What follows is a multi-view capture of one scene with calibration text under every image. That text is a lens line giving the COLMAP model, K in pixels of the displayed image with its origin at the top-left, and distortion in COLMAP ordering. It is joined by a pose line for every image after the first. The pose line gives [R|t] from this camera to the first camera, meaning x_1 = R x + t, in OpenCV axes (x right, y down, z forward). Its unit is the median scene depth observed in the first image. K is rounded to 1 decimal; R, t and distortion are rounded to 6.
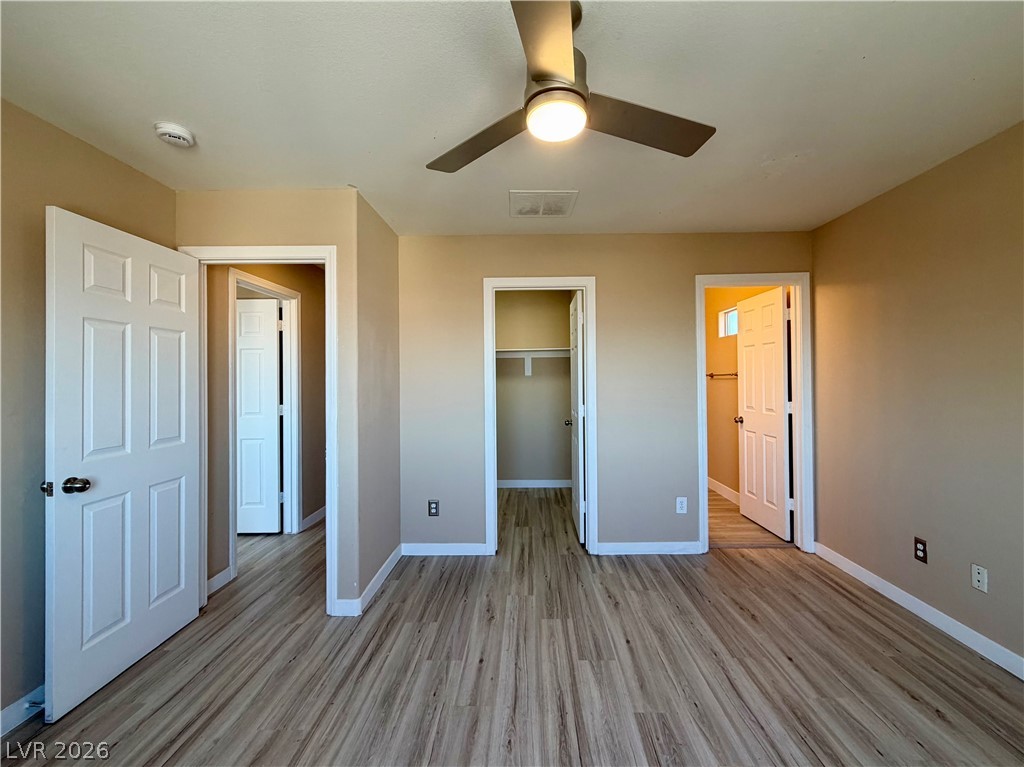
lens RADIAL K [[424.8, 0, 516.5], [0, 424.8, 376.1], [0, 0, 1]] dist [-0.000292, 0.000148]
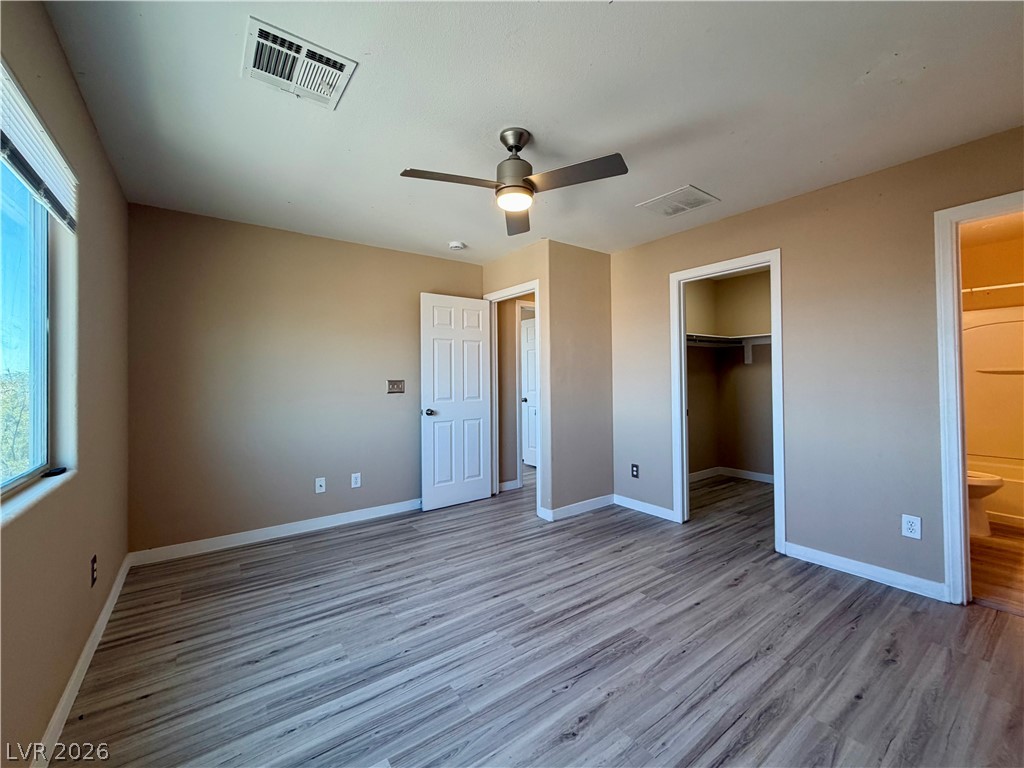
lens RADIAL K [[417.0, 0, 513.8], [0, 417.0, 374.2], [0, 0, 1]] dist [-0.000689, 0.000103]
pose [[0.602507, -0.005407, -0.798095, 0.790706], [0.010015, 0.999950, 0.000786, 0.041119], [0.798051, -0.008467, 0.602531, 0.006088]]
